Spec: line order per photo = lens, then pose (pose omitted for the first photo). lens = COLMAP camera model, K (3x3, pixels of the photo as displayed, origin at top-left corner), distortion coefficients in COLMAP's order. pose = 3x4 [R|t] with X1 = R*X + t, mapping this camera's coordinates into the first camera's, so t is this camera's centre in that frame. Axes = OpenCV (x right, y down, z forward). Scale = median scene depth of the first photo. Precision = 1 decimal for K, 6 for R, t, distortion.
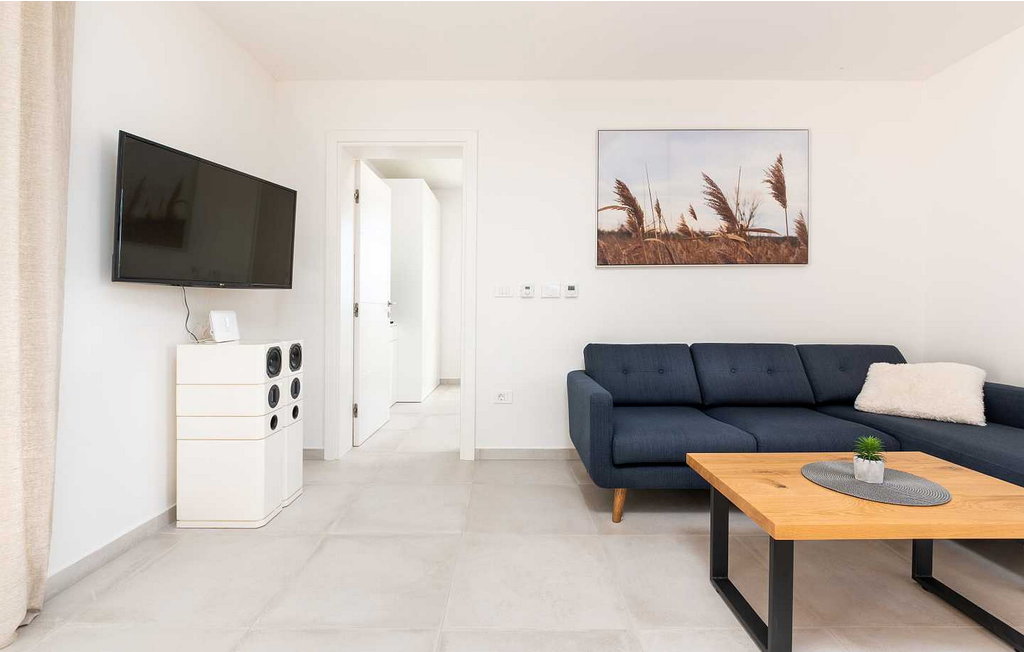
lens RADIAL K [[476.7, 0, 510.9], [0, 476.7, 310.0], [0, 0, 1]] dist [-0.001530, -0.000234]
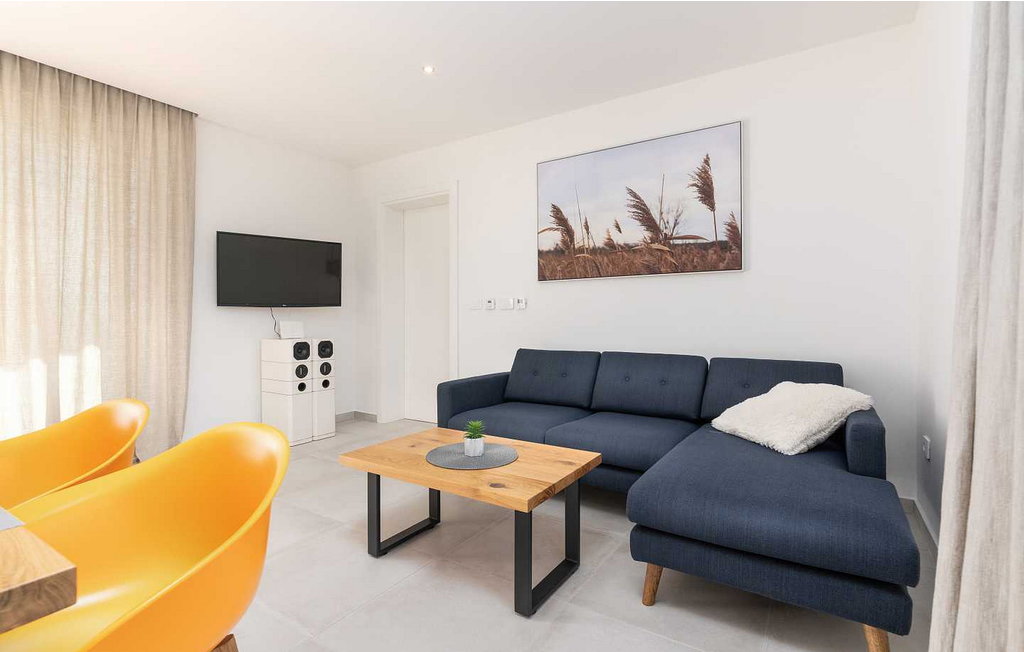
lens RADIAL K [[491.1, 0, 518.6], [0, 491.1, 321.5], [0, 0, 1]] dist [-0.000015, 0.000057]
pose [[0.835723, 0.002873, -0.549143, 0.791108], [0.001339, 0.999973, 0.007270, -0.004896], [0.549149, -0.006811, 0.835697, -0.017462]]
